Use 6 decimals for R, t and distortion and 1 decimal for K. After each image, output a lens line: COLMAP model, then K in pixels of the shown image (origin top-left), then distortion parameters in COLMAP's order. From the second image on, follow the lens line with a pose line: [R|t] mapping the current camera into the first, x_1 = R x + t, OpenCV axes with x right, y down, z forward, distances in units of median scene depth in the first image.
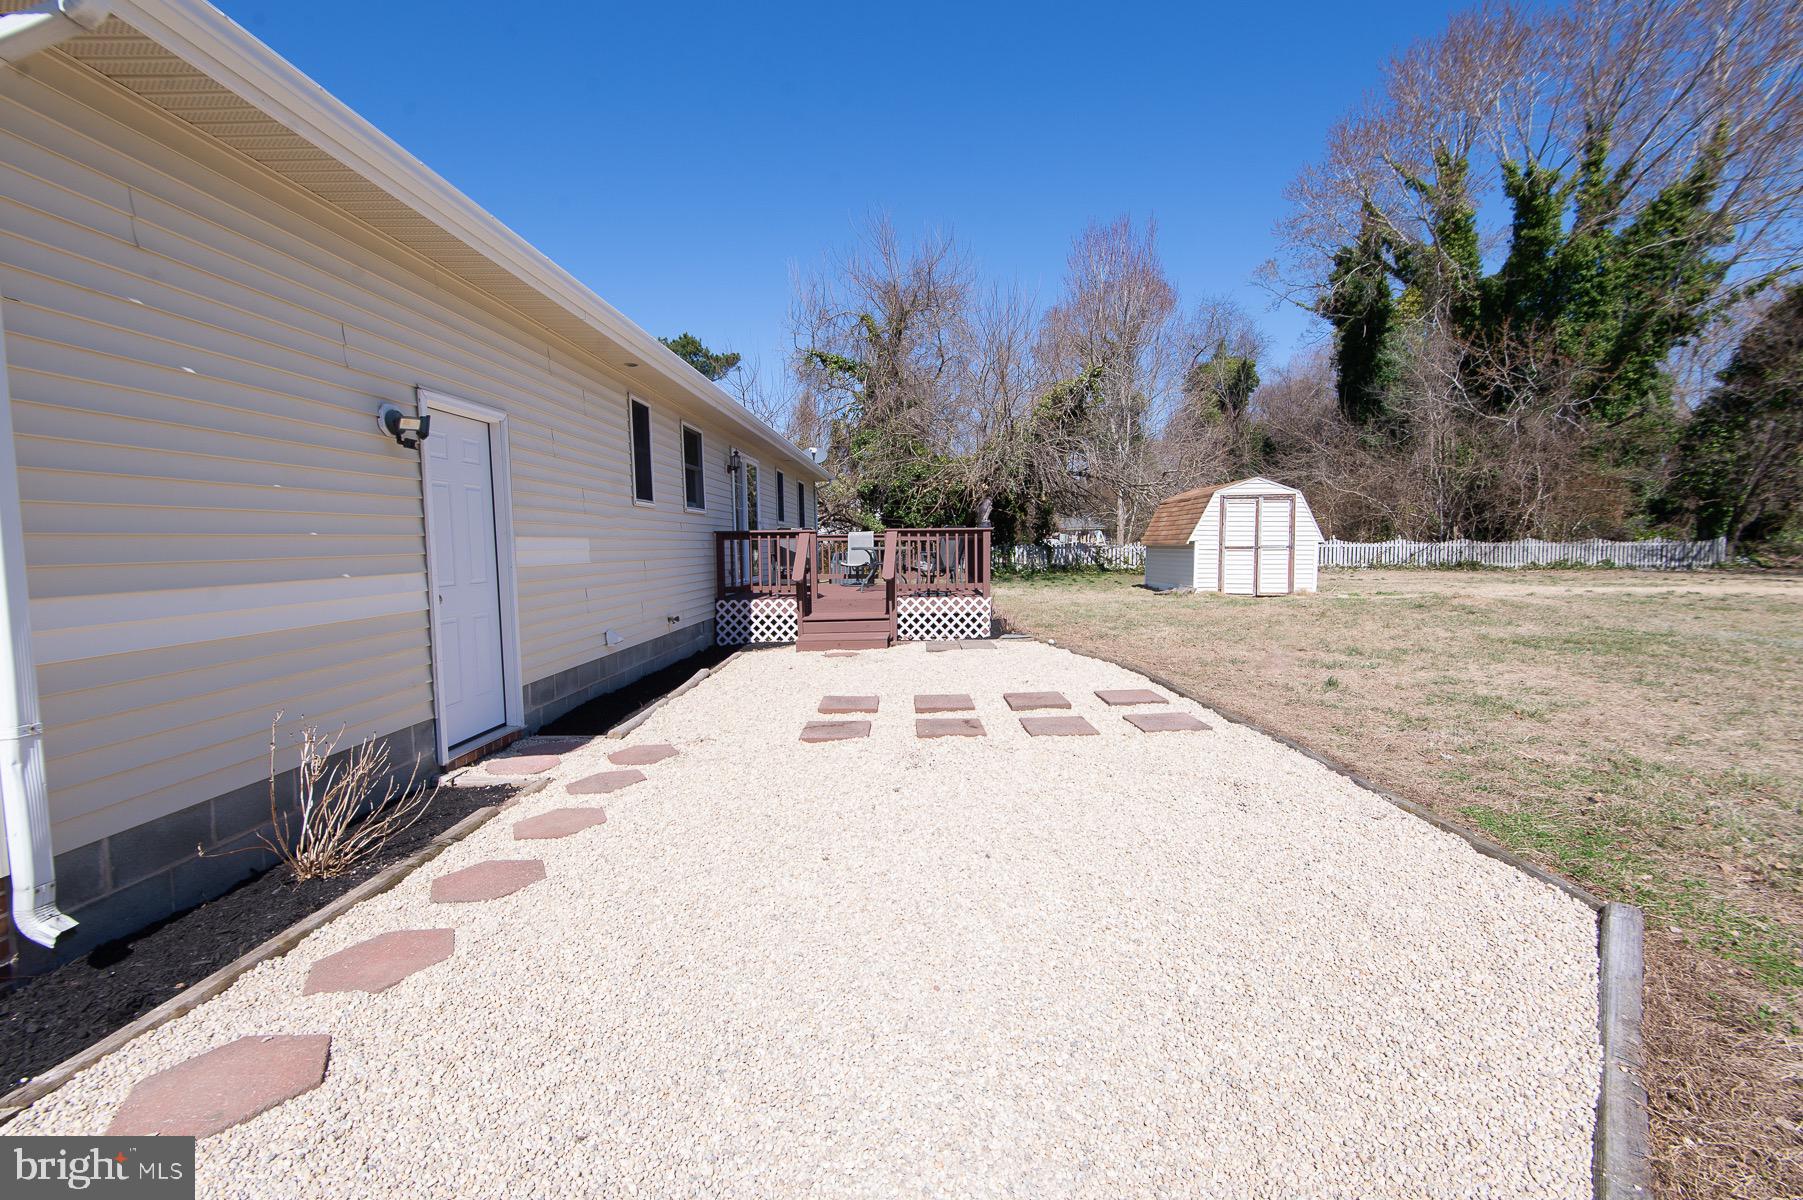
lens RADIAL K [[806.1, 0, 909.5], [0, 806.1, 598.4], [0, 0, 1]] dist [0.030055, -0.007574]
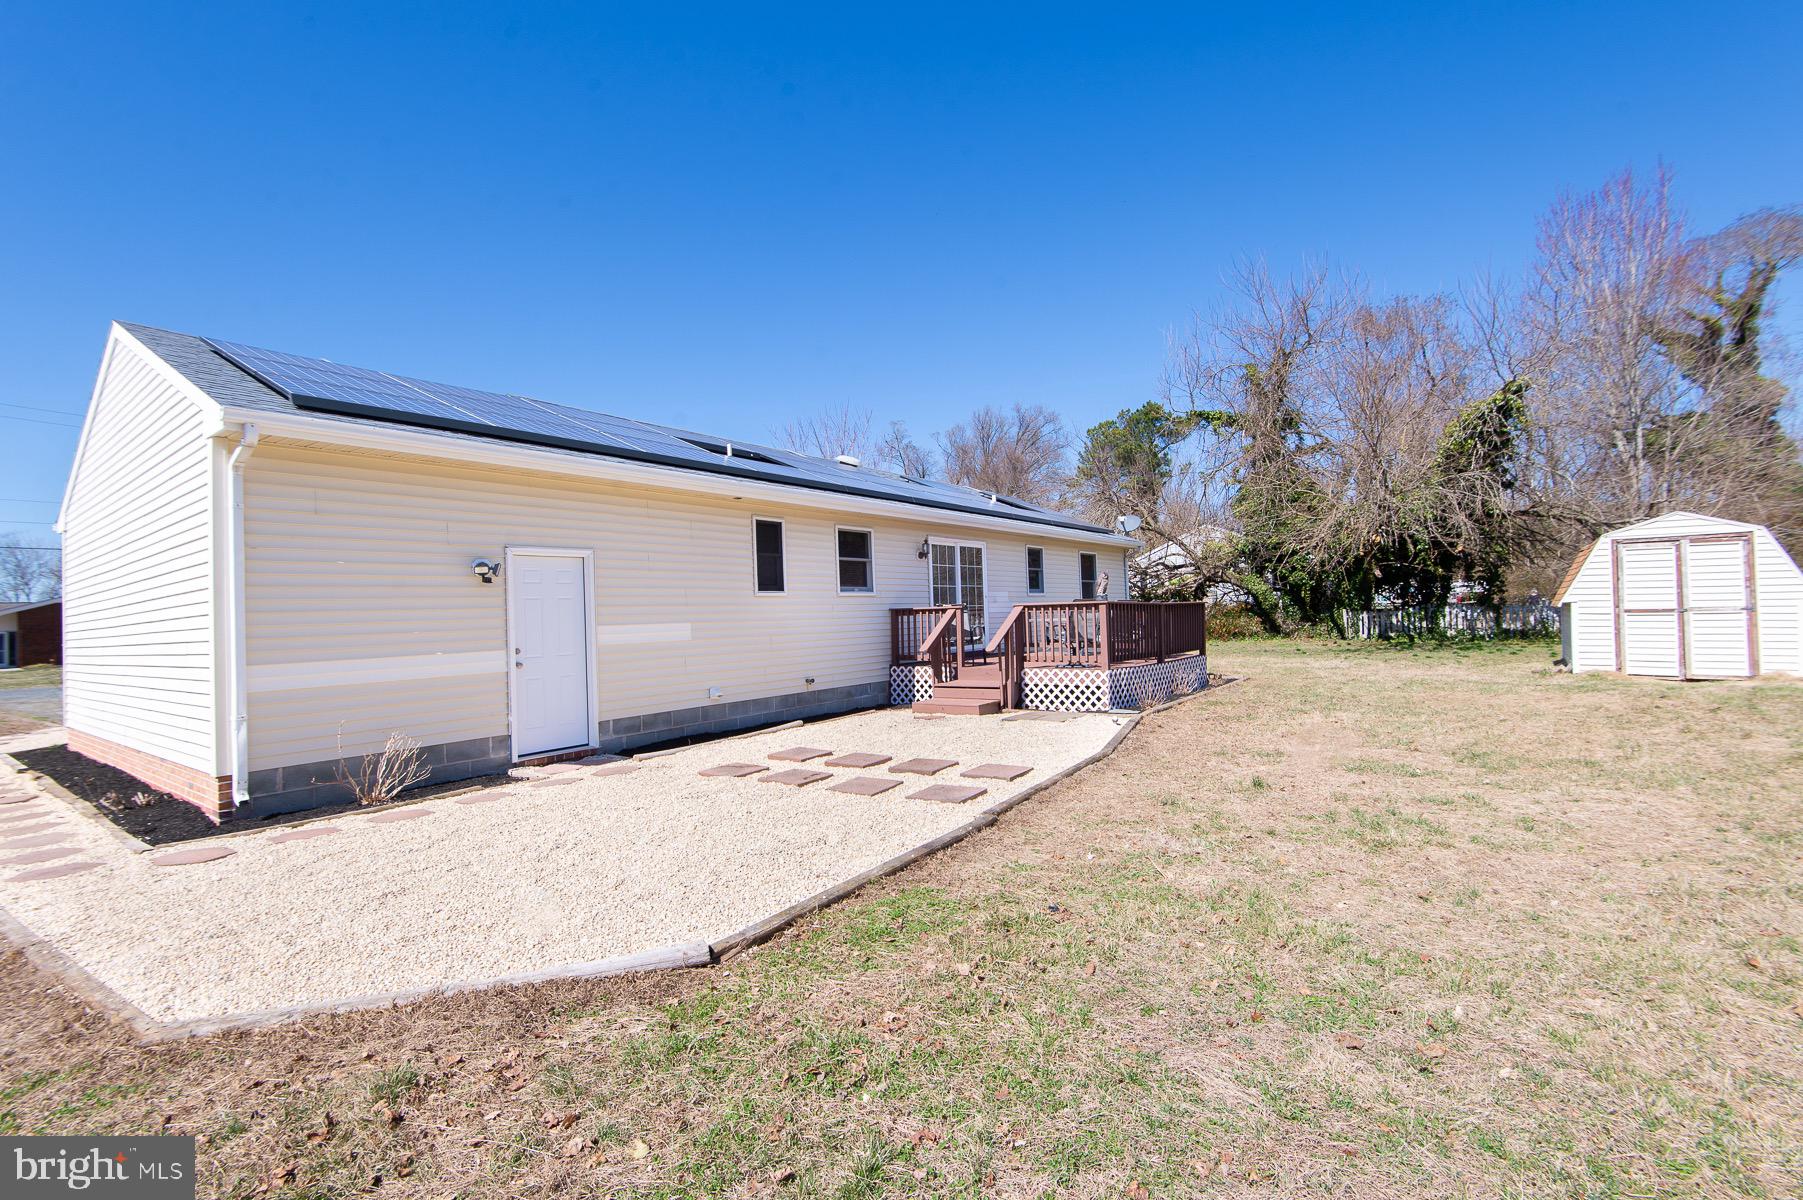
lens RADIAL K [[809.2, 0, 904.9], [0, 809.2, 598.7], [0, 0, 1]] dist [0.044643, -0.028491]
pose [[0.801960, -0.022762, -0.596943, 0.498572], [-0.020646, 0.997621, -0.065776, -0.019031], [0.597020, 0.065074, 0.799582, 0.042087]]
